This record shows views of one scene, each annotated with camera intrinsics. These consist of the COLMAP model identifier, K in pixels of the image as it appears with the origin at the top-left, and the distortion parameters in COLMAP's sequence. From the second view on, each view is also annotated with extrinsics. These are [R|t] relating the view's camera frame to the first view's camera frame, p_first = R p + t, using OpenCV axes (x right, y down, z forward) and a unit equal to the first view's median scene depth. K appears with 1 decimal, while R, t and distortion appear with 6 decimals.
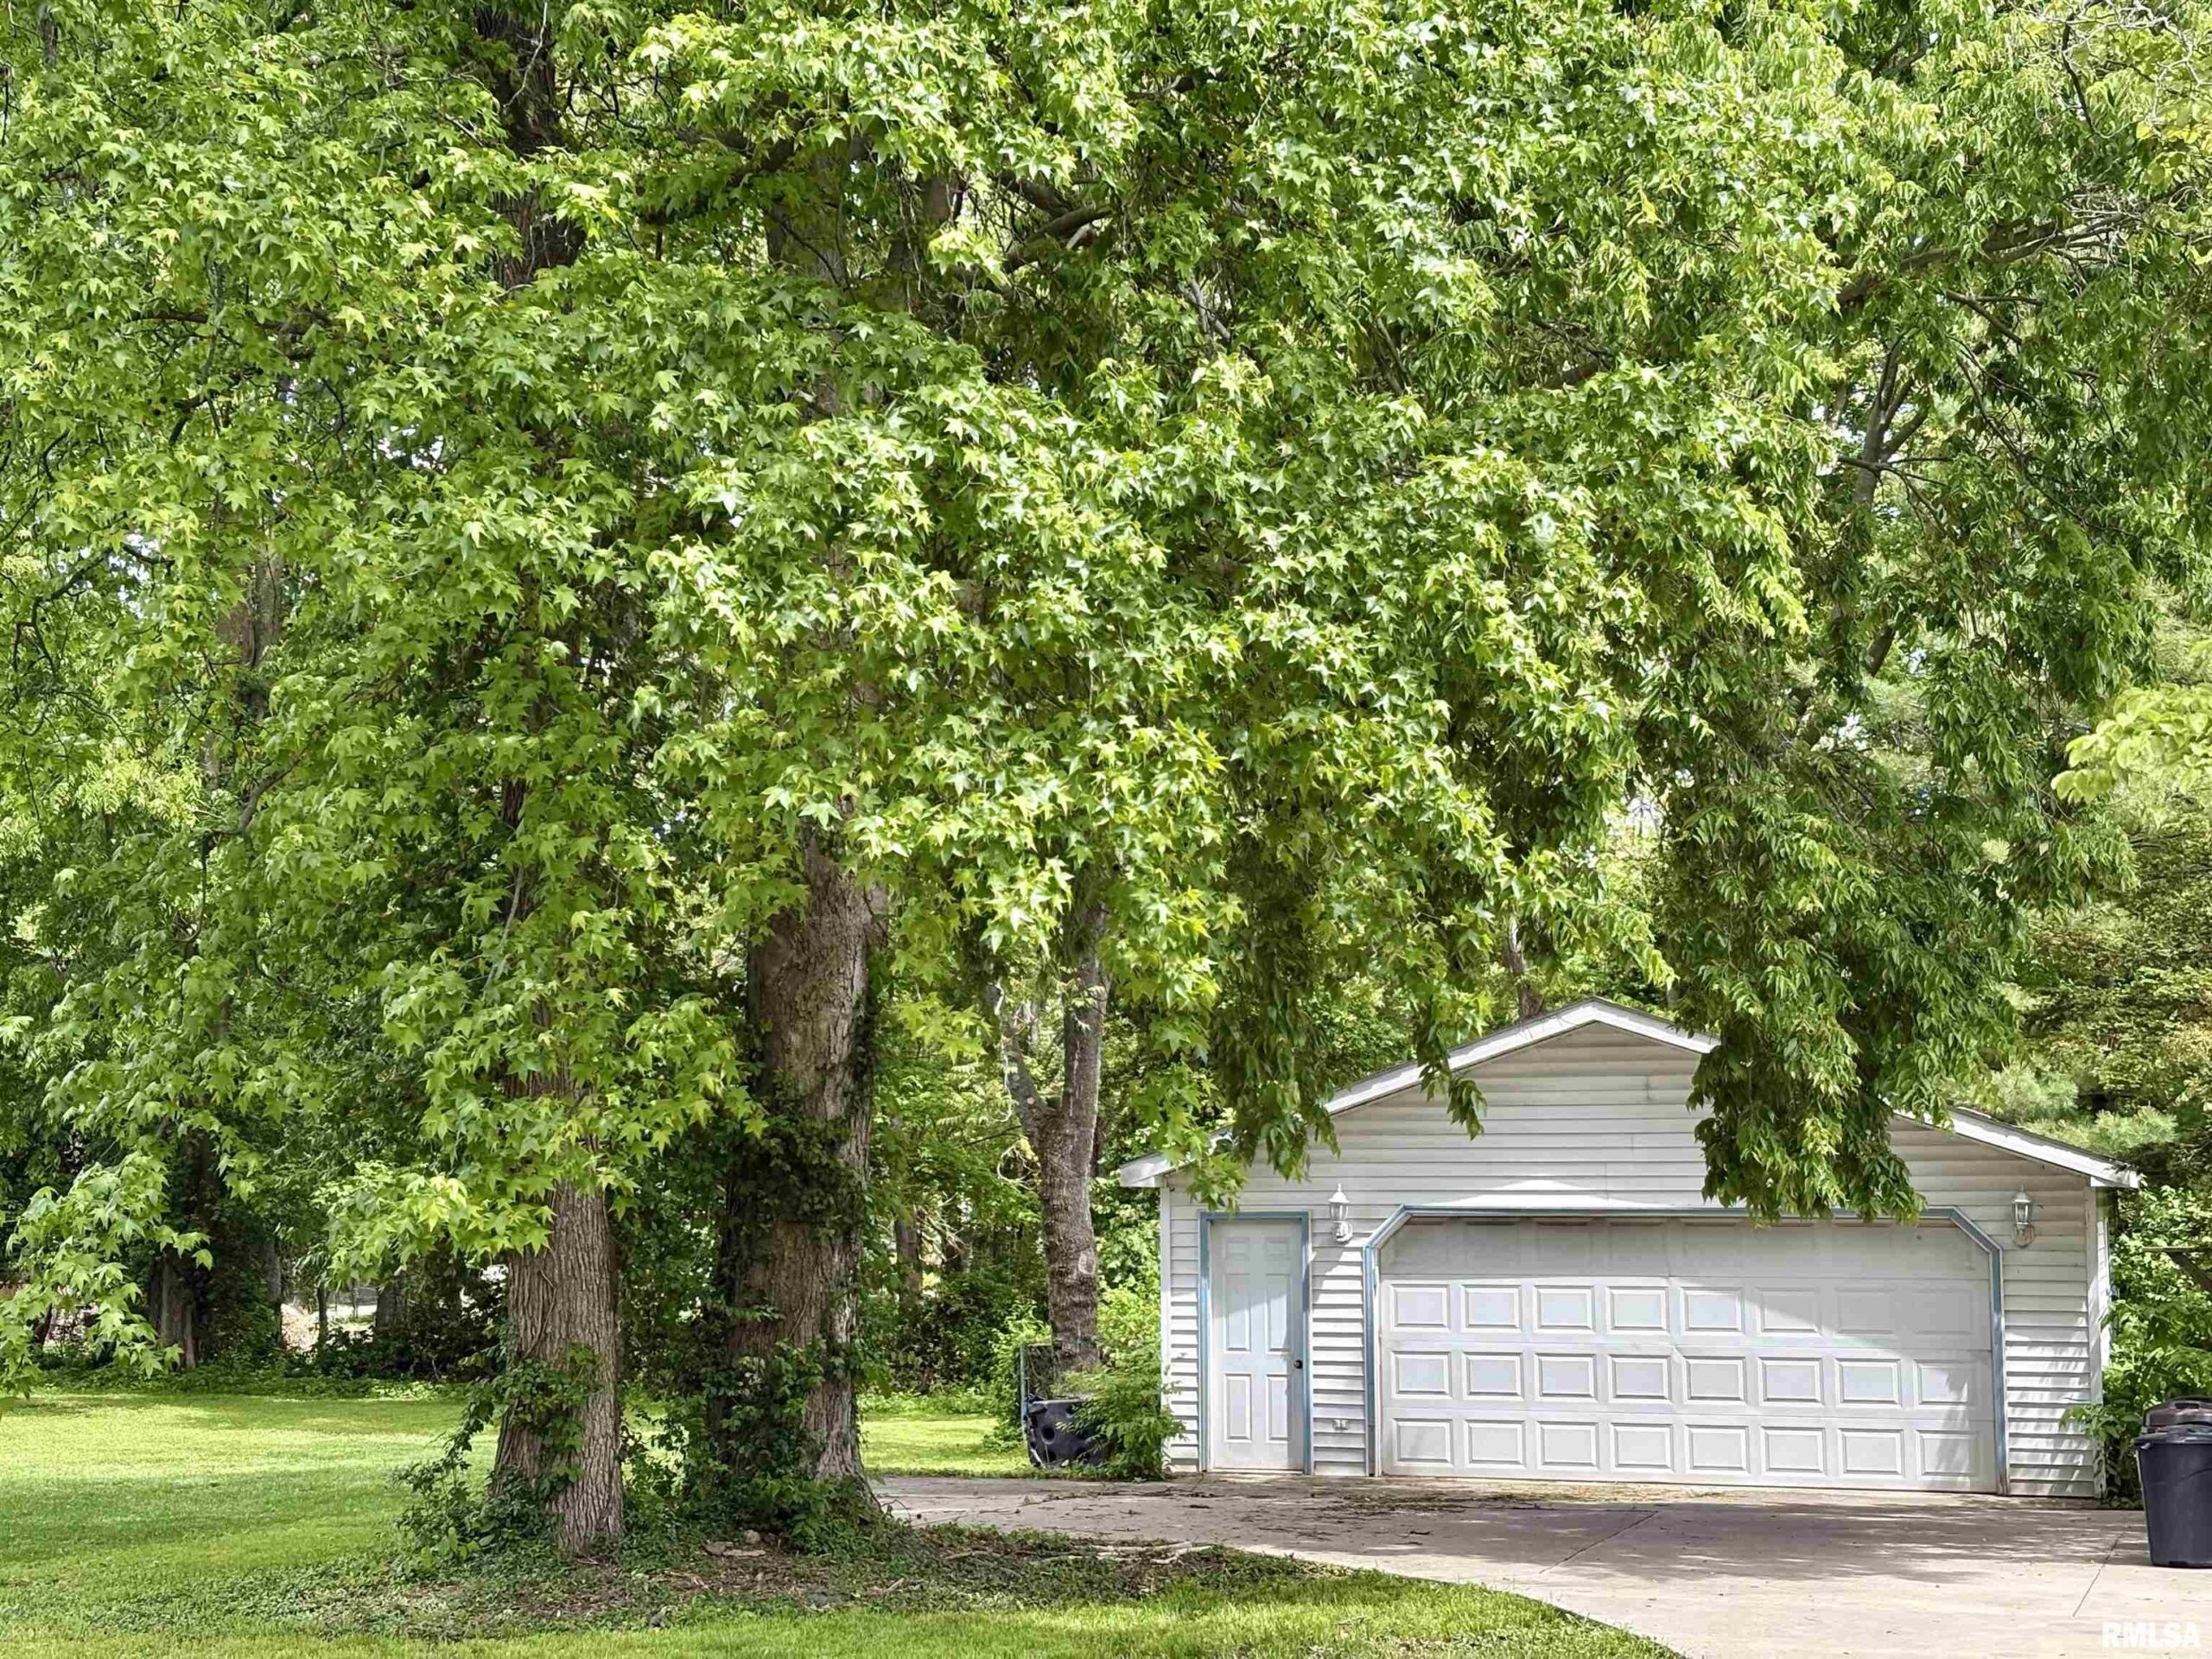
lens RADIAL K [[3372.0, 0, 1106.0], [0, 3372.0, 829.5], [0, 0, 1]] dist [0.168461, 0.026815]
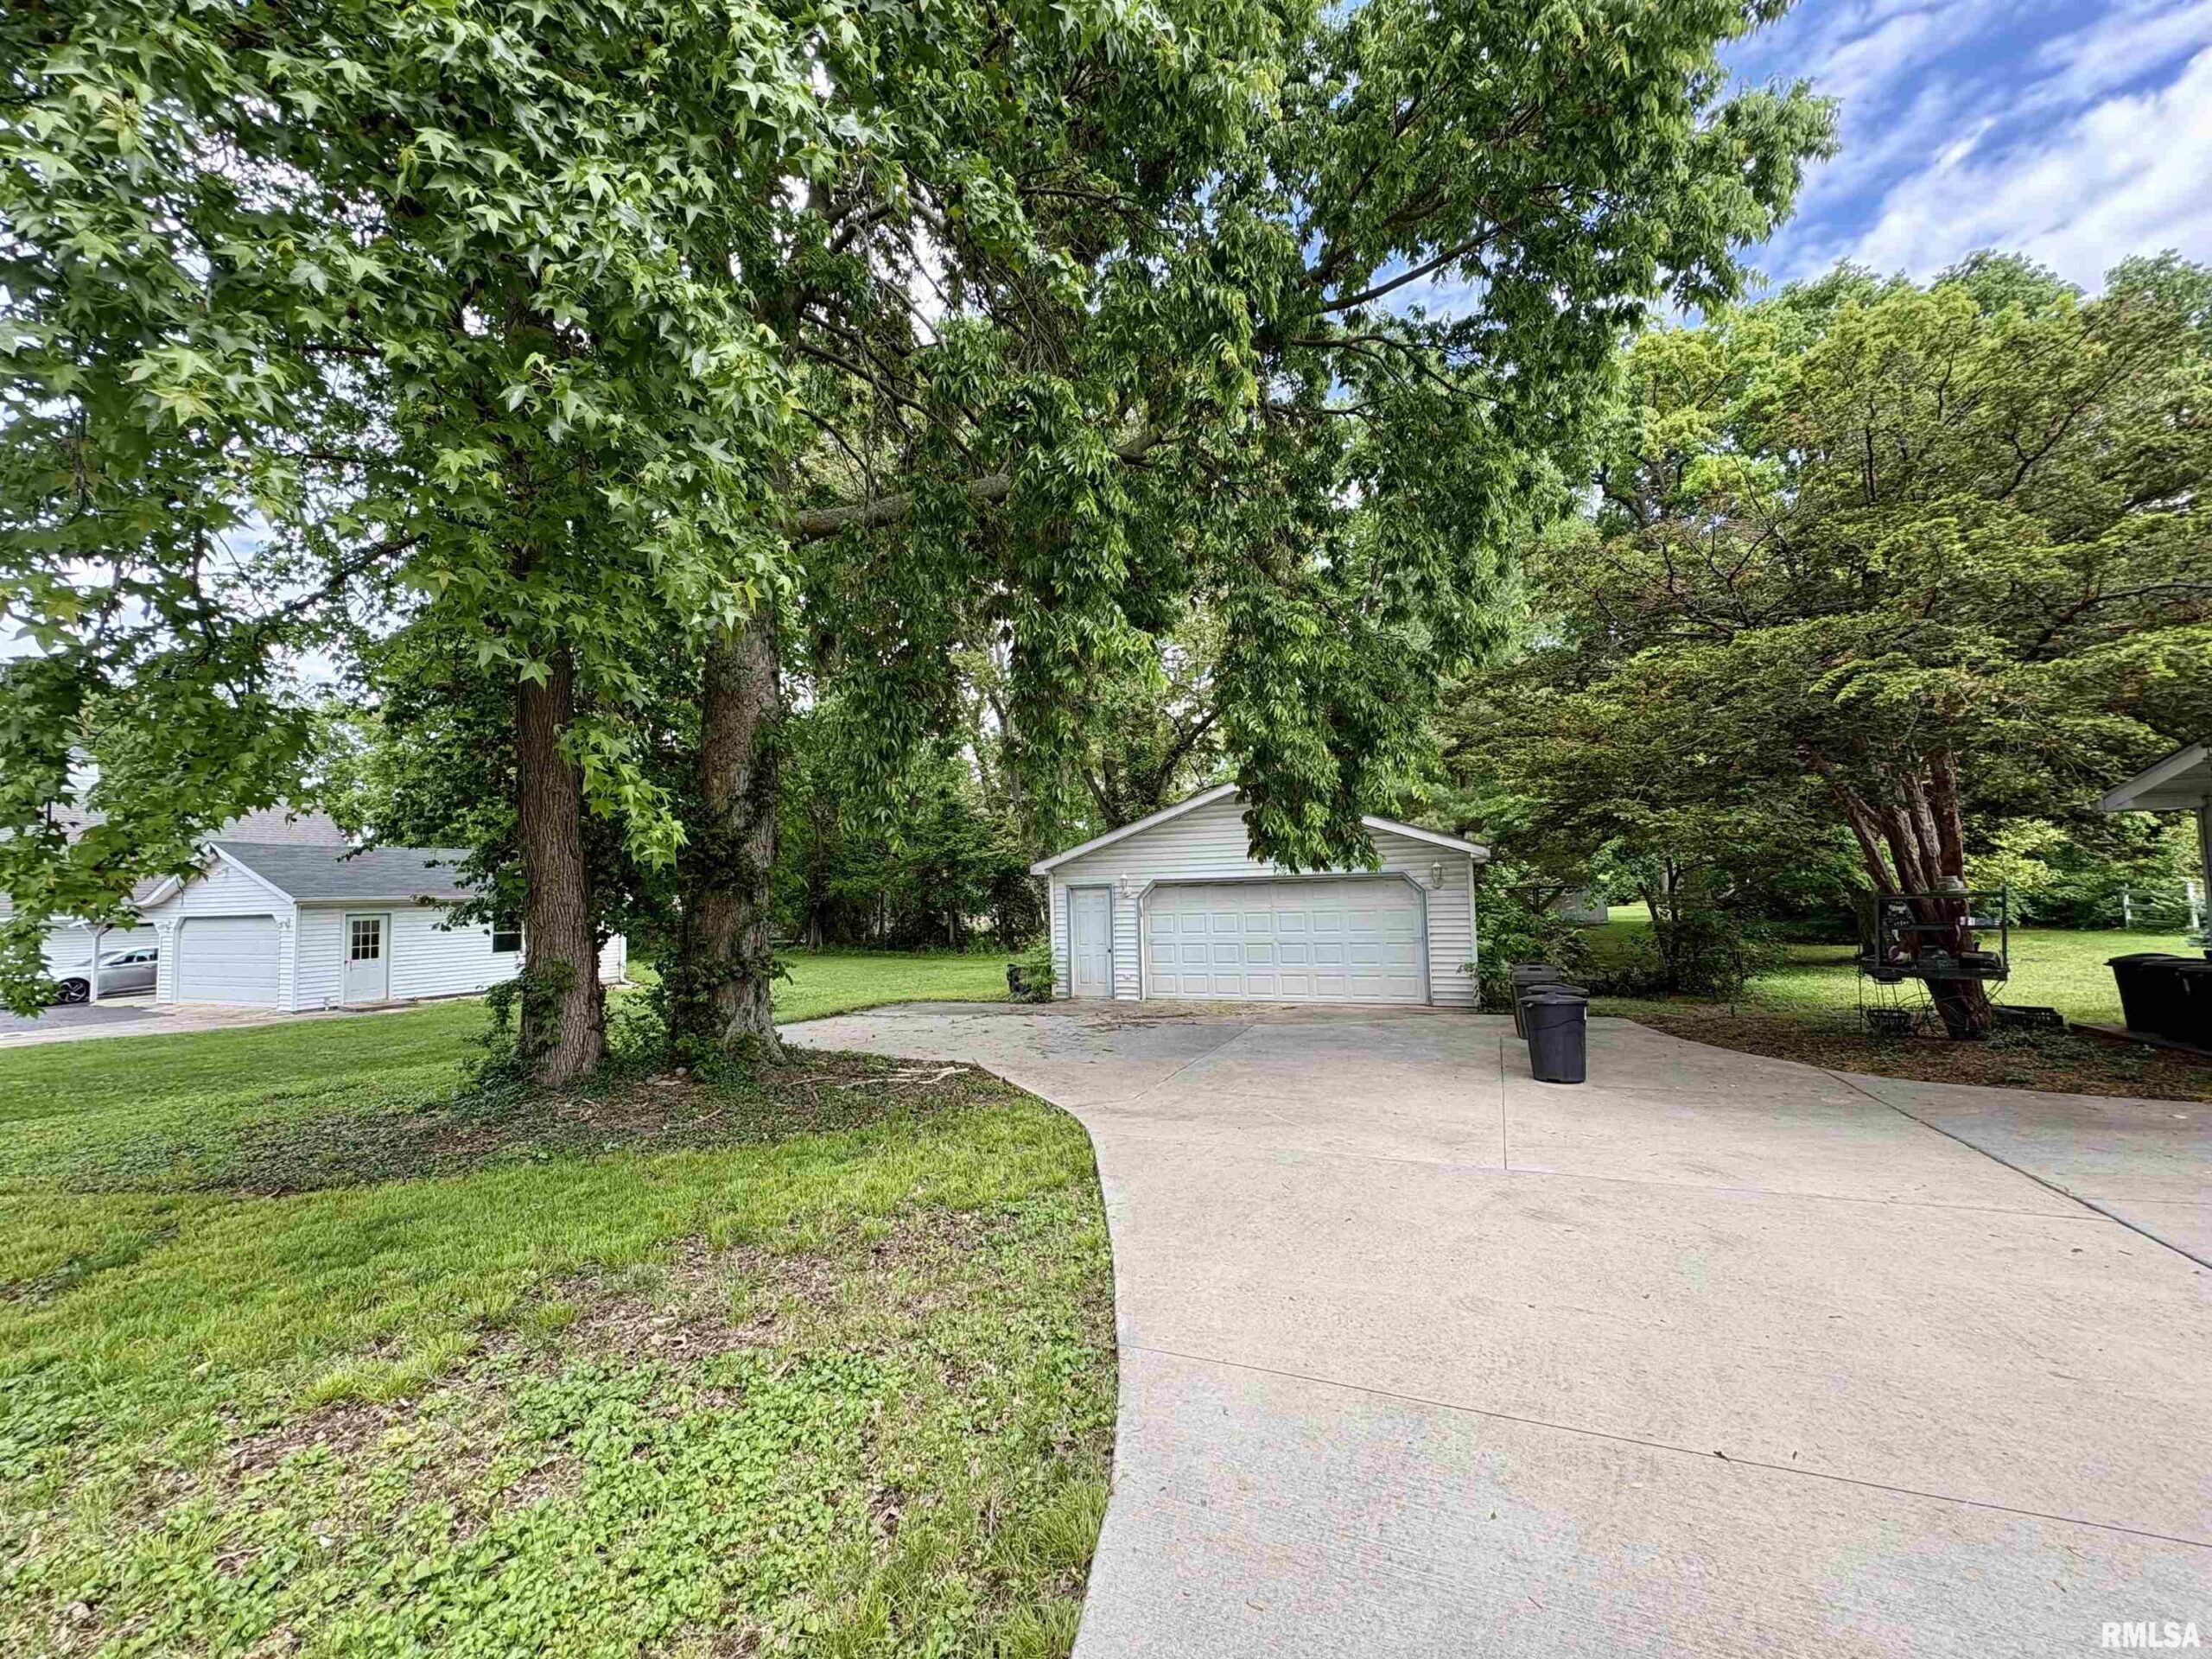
lens RADIAL K [[878.2, 0, 1103.5], [0, 878.2, 830.4], [0, 0, 1]] dist [-0.001209, 0.000625]
pose [[0.995695, -0.030607, -0.087494, 0.144482], [0.033904, 0.998760, 0.036446, 0.077428], [0.086270, -0.039255, 0.995498, 0.574415]]
